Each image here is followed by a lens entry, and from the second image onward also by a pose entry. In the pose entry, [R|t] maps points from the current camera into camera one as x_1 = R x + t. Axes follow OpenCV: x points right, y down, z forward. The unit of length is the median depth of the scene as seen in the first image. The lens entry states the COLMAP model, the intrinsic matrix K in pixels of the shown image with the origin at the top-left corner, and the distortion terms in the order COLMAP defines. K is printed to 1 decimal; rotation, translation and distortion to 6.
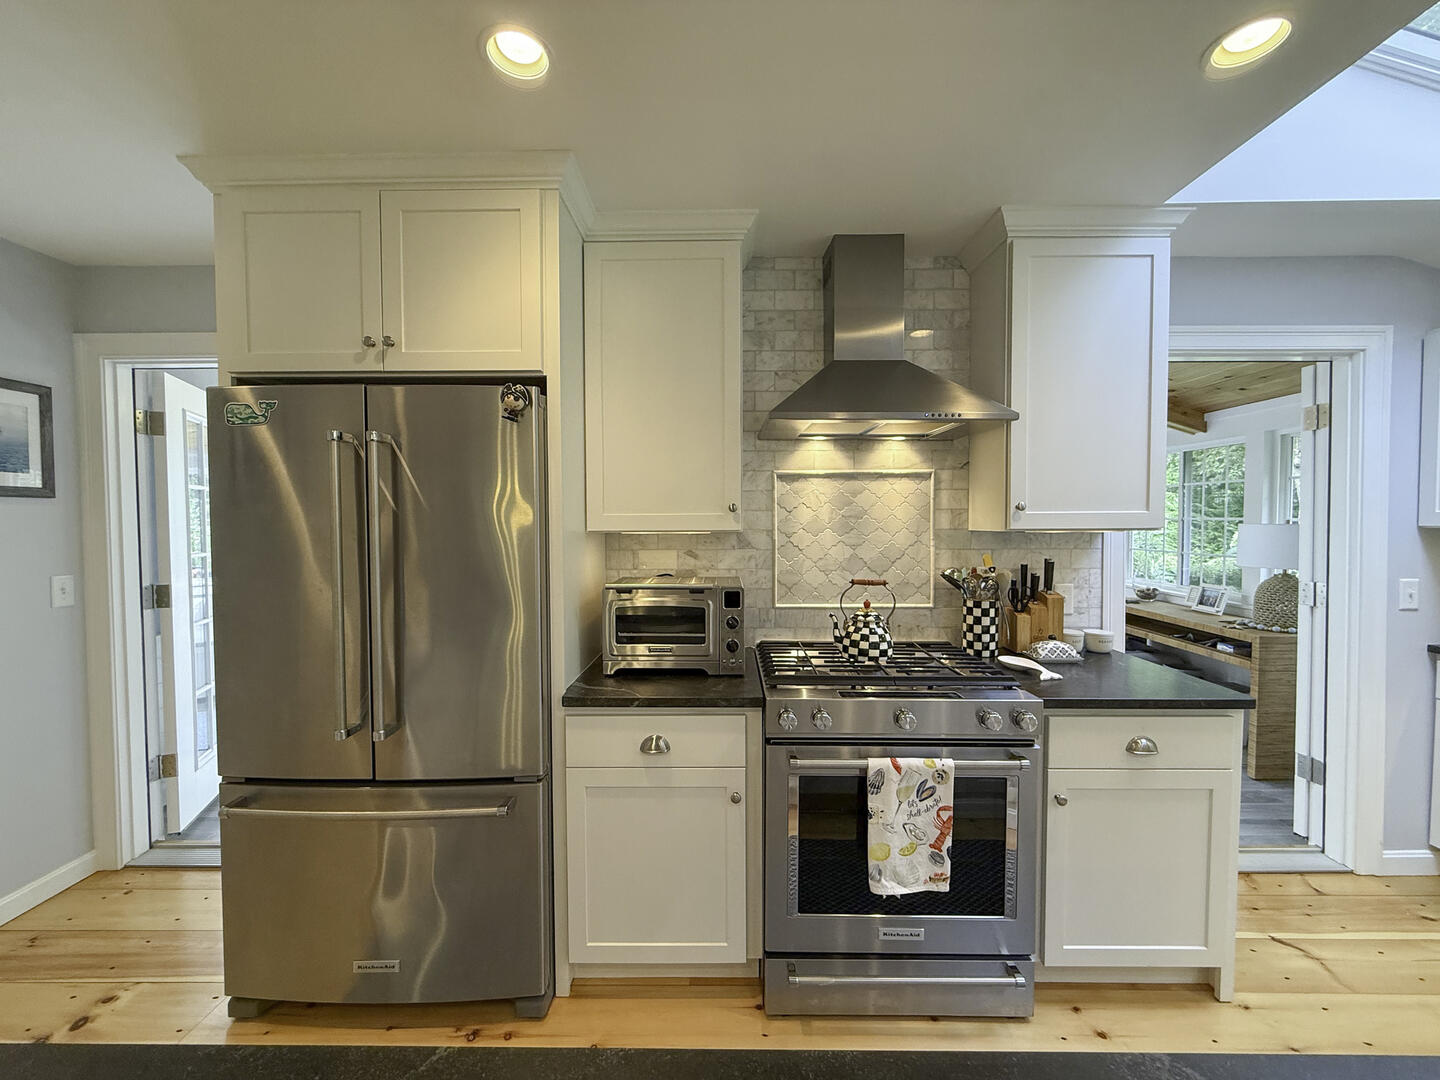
lens RADIAL K [[580.1, 0, 720.0], [0, 580.1, 540.0], [0, 0, 1]] dist [0.001340, 0.000581]
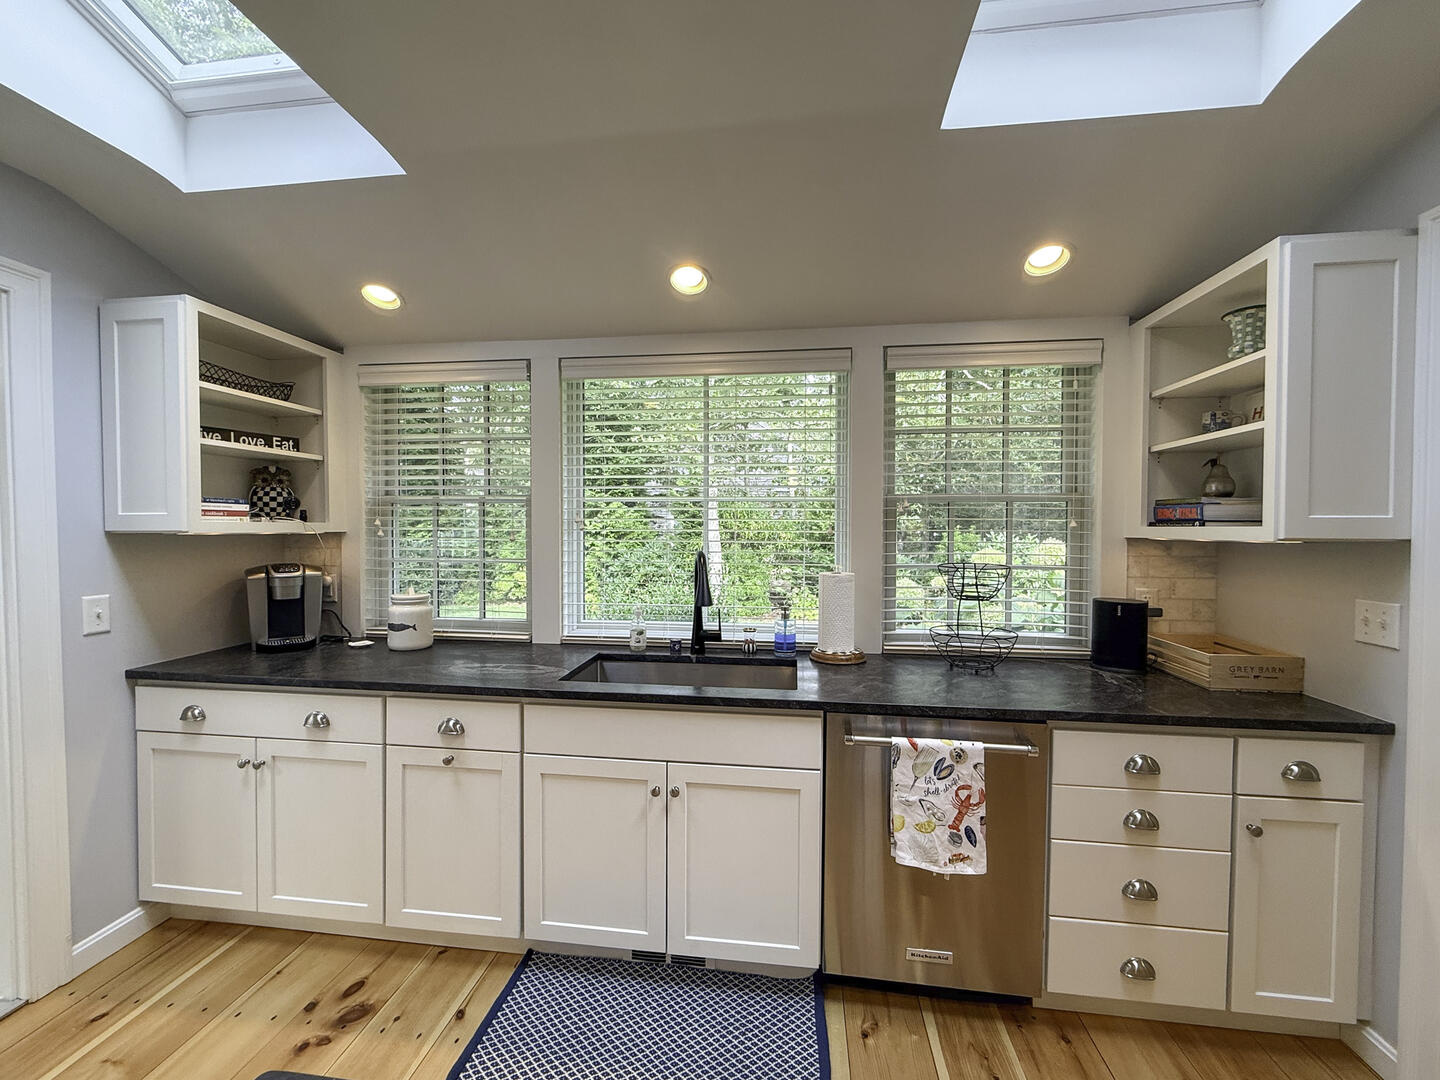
lens RADIAL K [[593.6, 0, 720.0], [0, 593.6, 540.0], [0, 0, 1]] dist [-0.000118, -0.000122]
pose [[0.127061, -0.016143, 0.991764, 0.488922], [0.032905, 0.999386, 0.012051, 0.008490], [-0.991349, 0.031103, 0.127514, 0.022939]]
